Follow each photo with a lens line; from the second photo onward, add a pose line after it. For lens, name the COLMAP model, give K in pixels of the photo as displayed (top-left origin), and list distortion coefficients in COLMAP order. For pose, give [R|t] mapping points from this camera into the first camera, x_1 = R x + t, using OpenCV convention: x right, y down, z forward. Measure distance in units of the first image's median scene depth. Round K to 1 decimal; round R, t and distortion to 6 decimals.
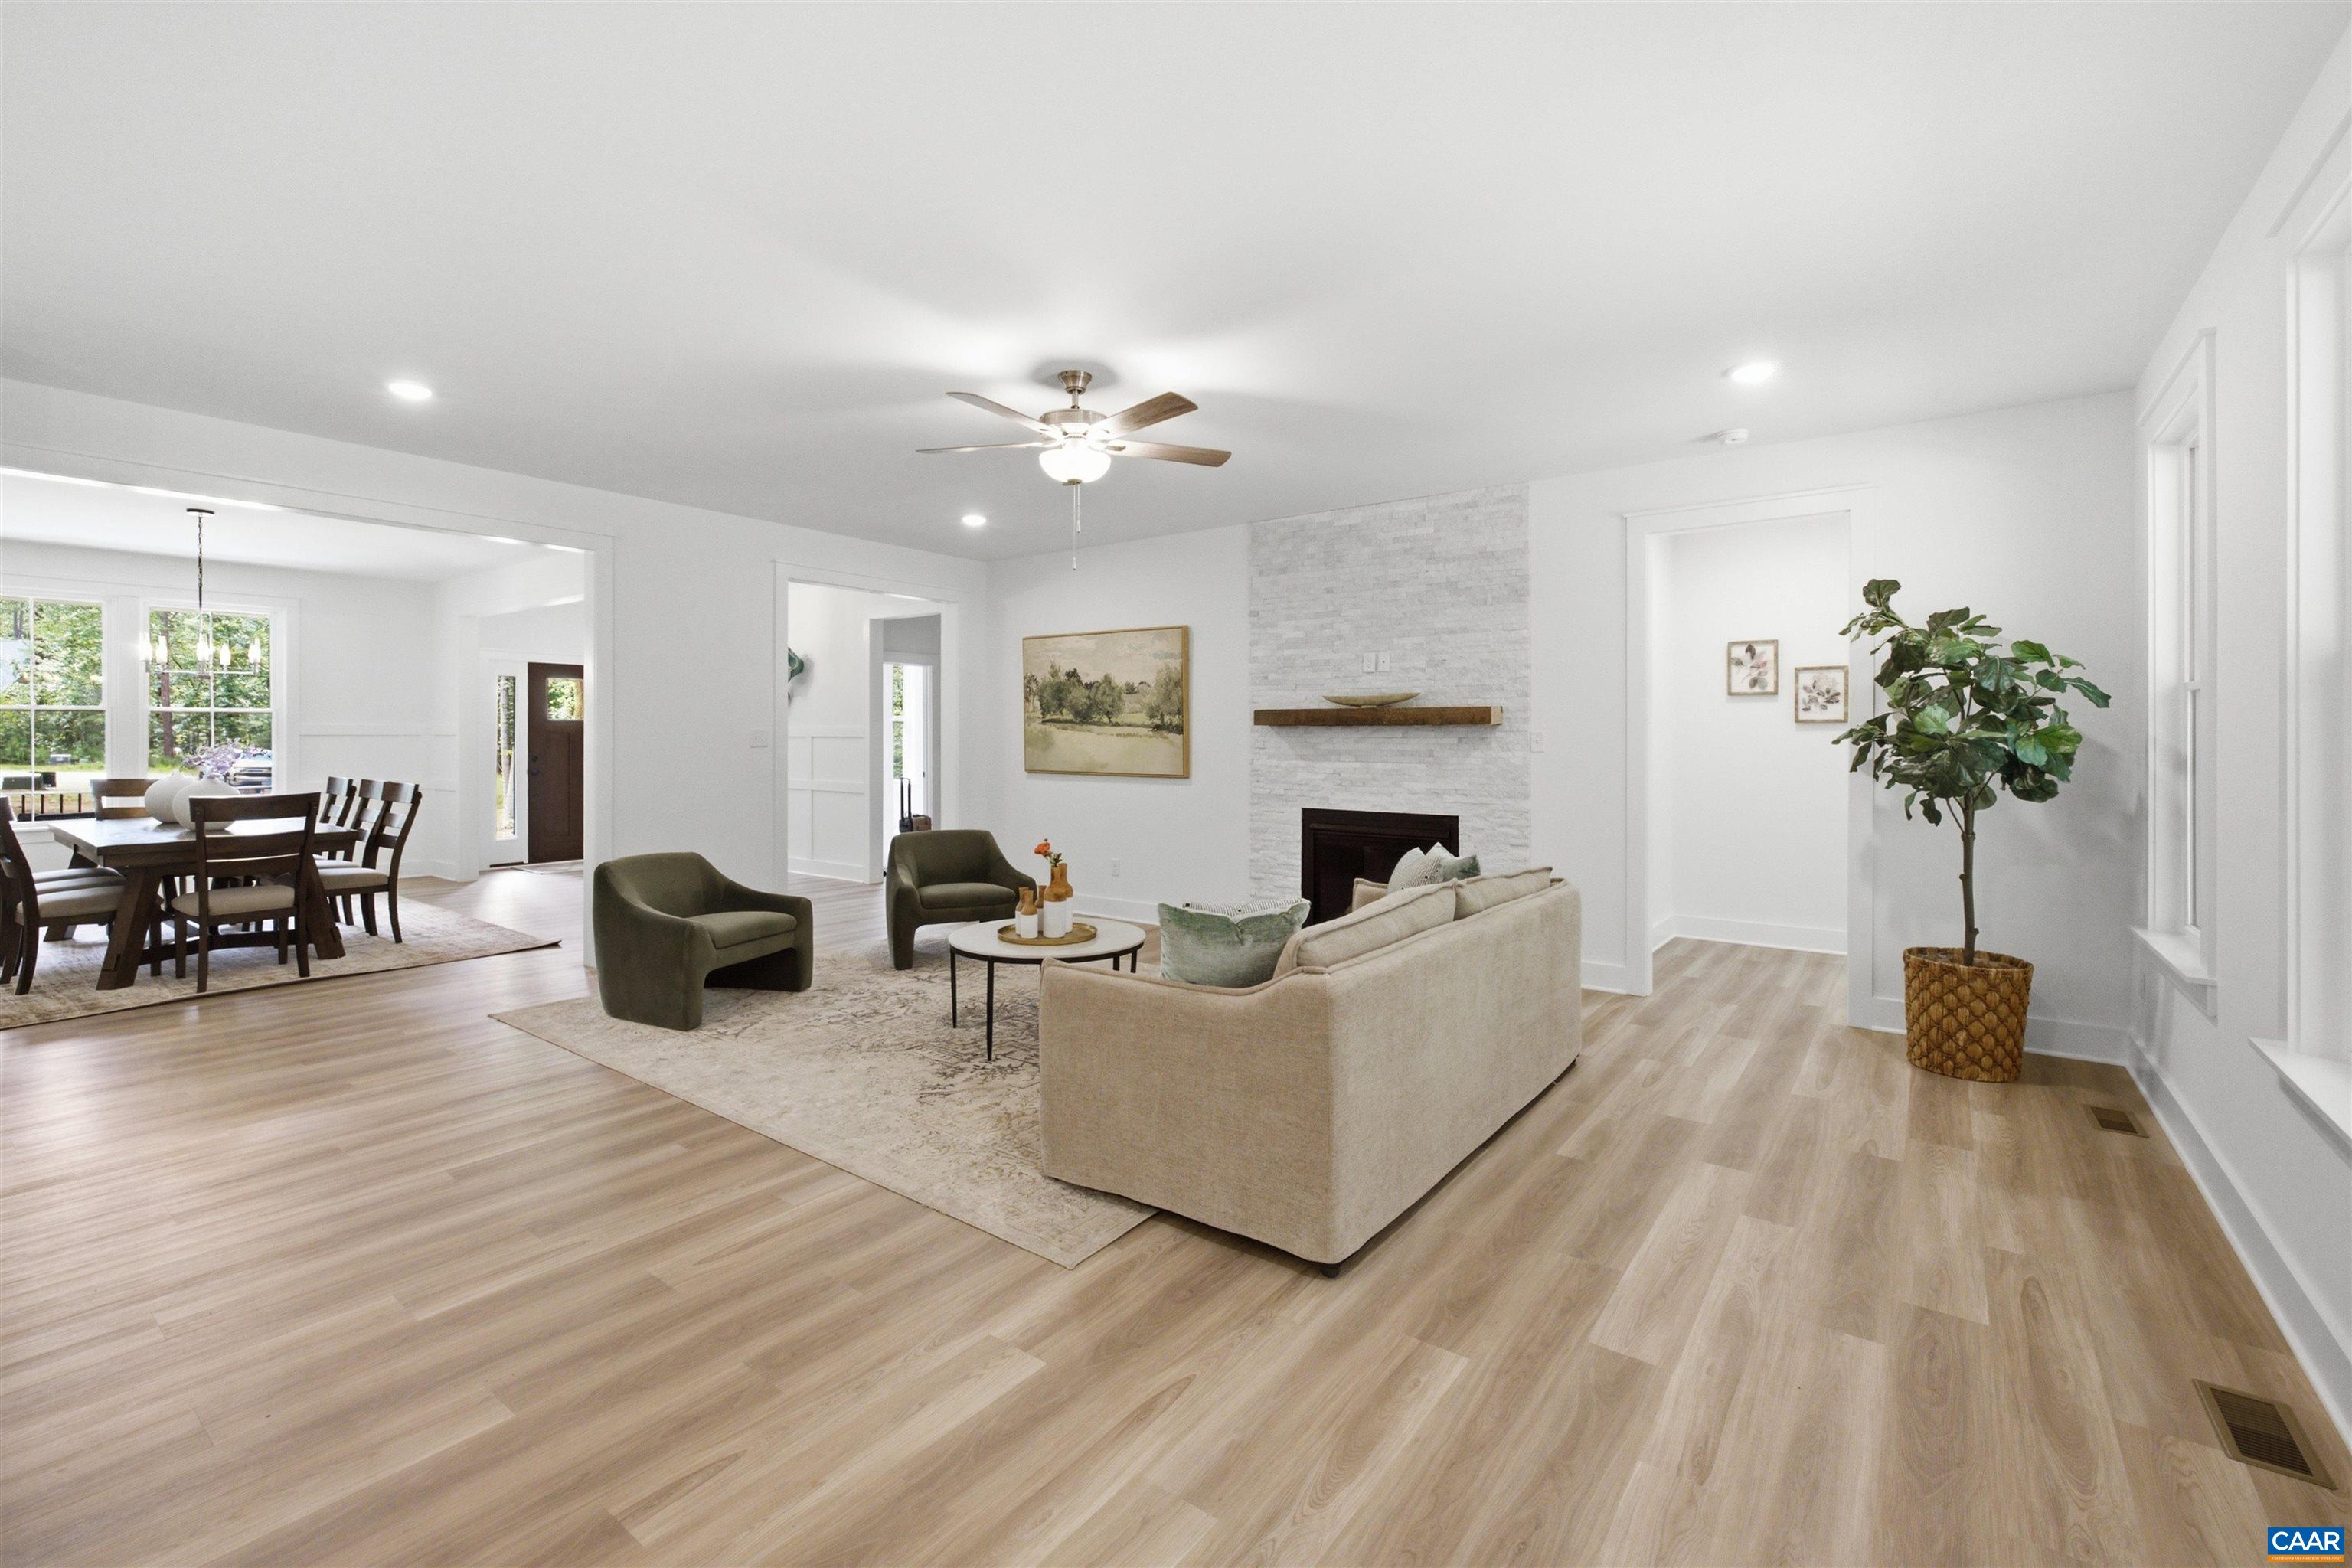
lens RADIAL K [[1000.5, 0, 1149.3], [0, 1000.5, 738.5], [0, 0, 1]] dist [0.006668, -0.000533]
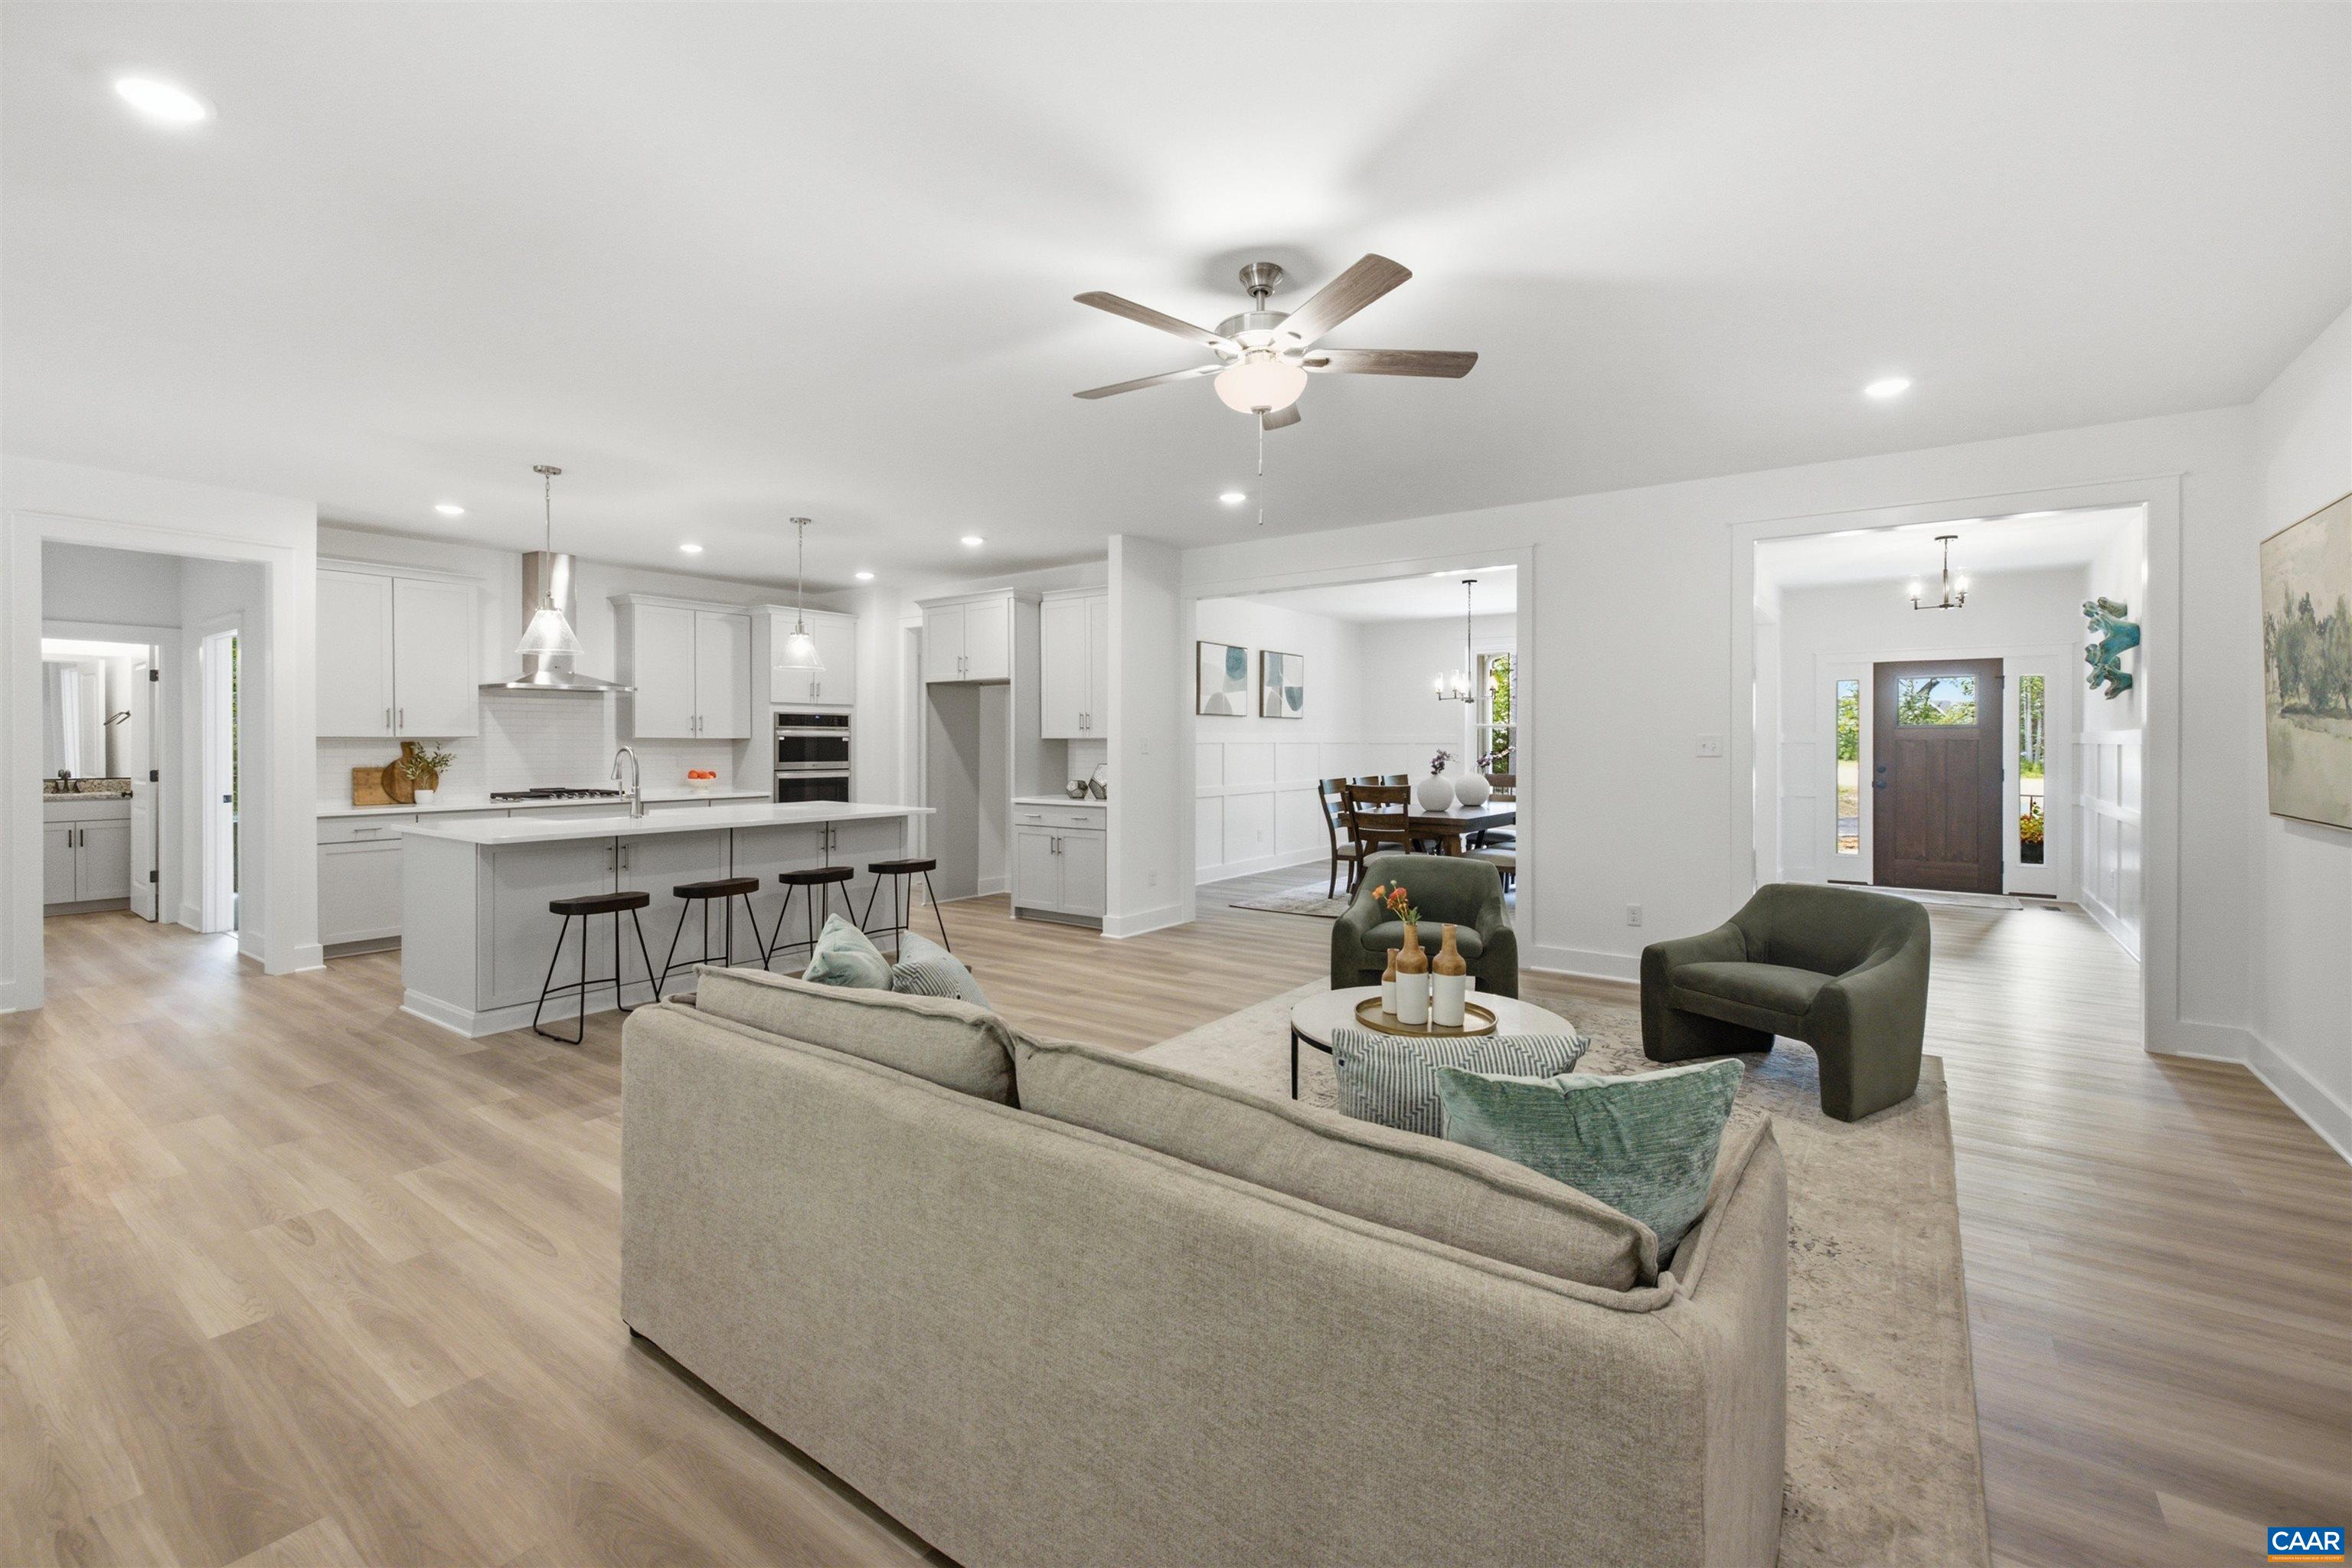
lens RADIAL K [[1000.5, 0, 1180.8], [0, 1000.5, 767.8], [0, 0, 1]] dist [0.006668, -0.000533]
pose [[0.035823, 0.020153, -0.999155, 0.416099], [-0.001154, 0.999797, 0.020125, 0.002237], [0.999357, 0.000432, 0.035839, 0.553322]]
